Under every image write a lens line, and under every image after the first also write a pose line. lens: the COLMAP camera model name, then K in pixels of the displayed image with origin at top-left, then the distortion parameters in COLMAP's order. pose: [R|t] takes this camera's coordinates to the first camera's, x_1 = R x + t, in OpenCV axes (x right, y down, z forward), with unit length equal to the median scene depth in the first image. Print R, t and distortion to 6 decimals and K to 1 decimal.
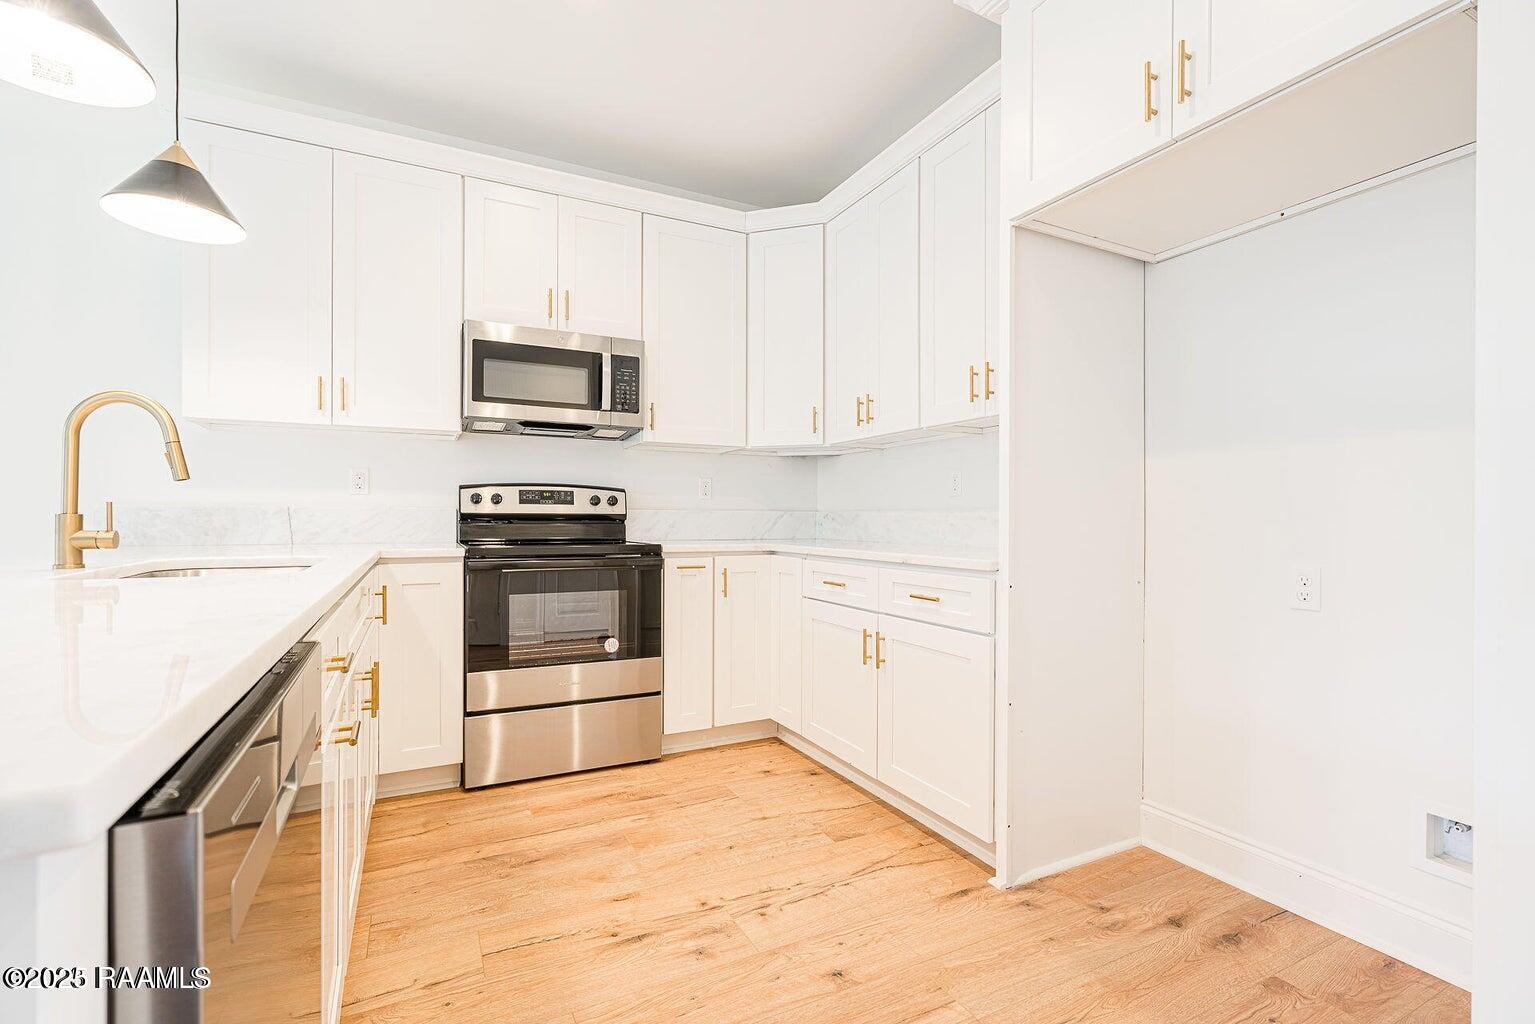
lens RADIAL K [[684.5, 0, 767.5], [0, 684.5, 512.0], [0, 0, 1]] dist [0.000720, -0.000225]
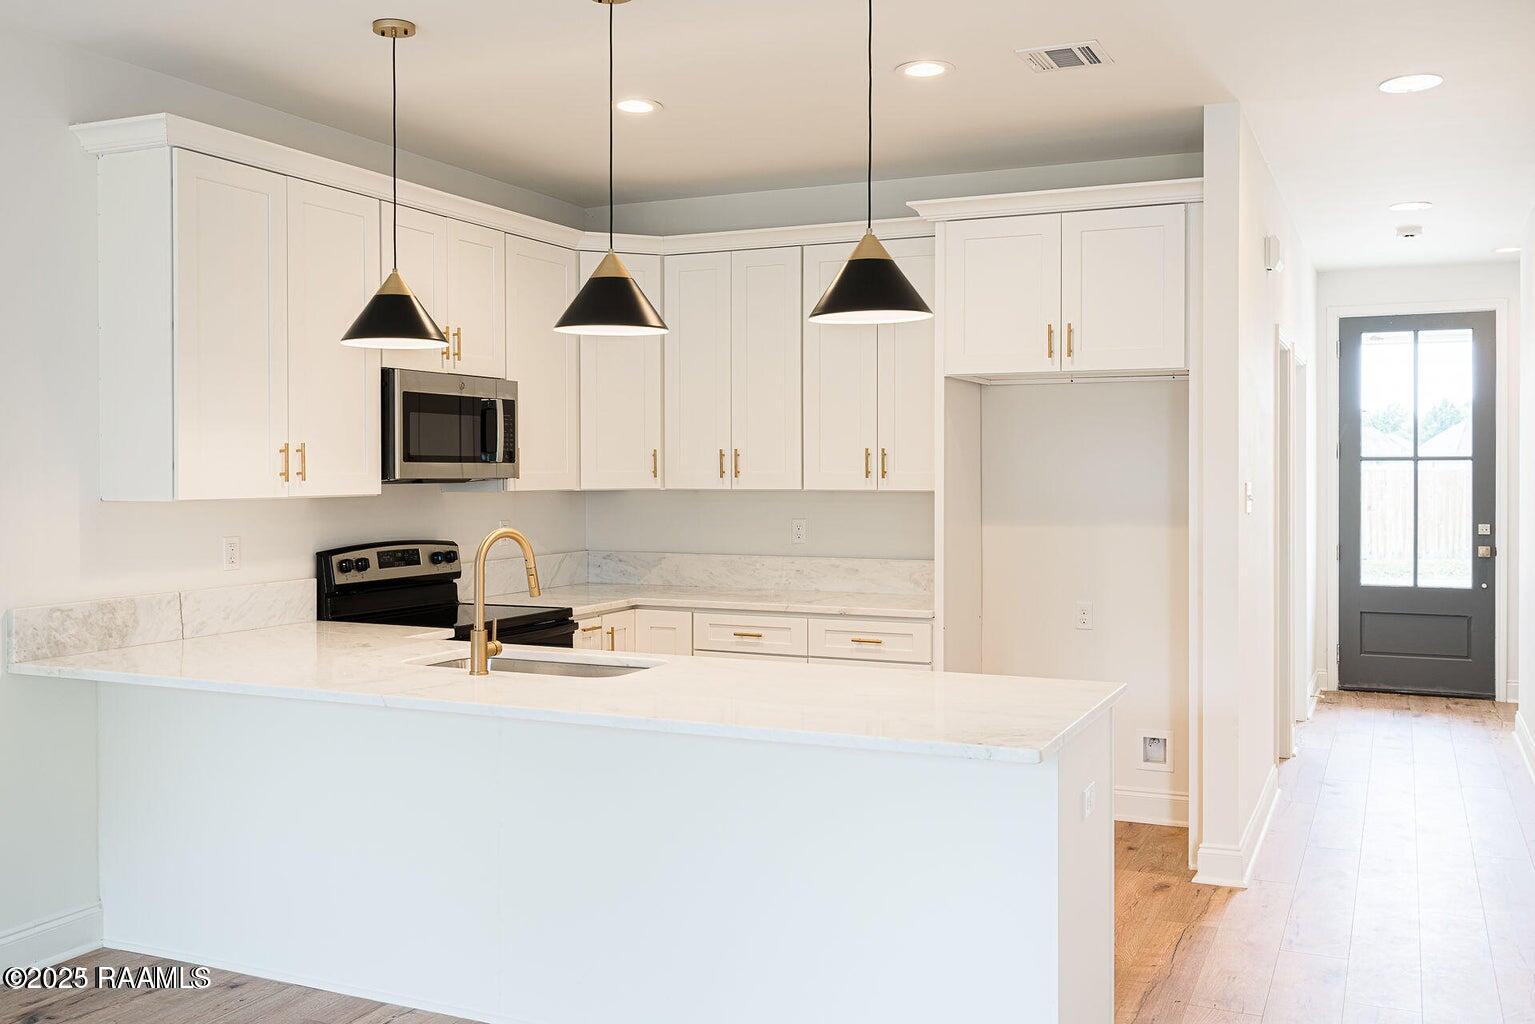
lens RADIAL K [[1395.2, 0, 769.0], [0, 1395.2, 459.8], [0, 0, 1]] dist [0.005283, 0.007665]
pose [[0.780357, -0.000582, 0.625334, -1.112593], [-0.003287, 0.999982, 0.005033, -0.163187], [-0.625325, -0.005983, 0.780341, -0.664508]]
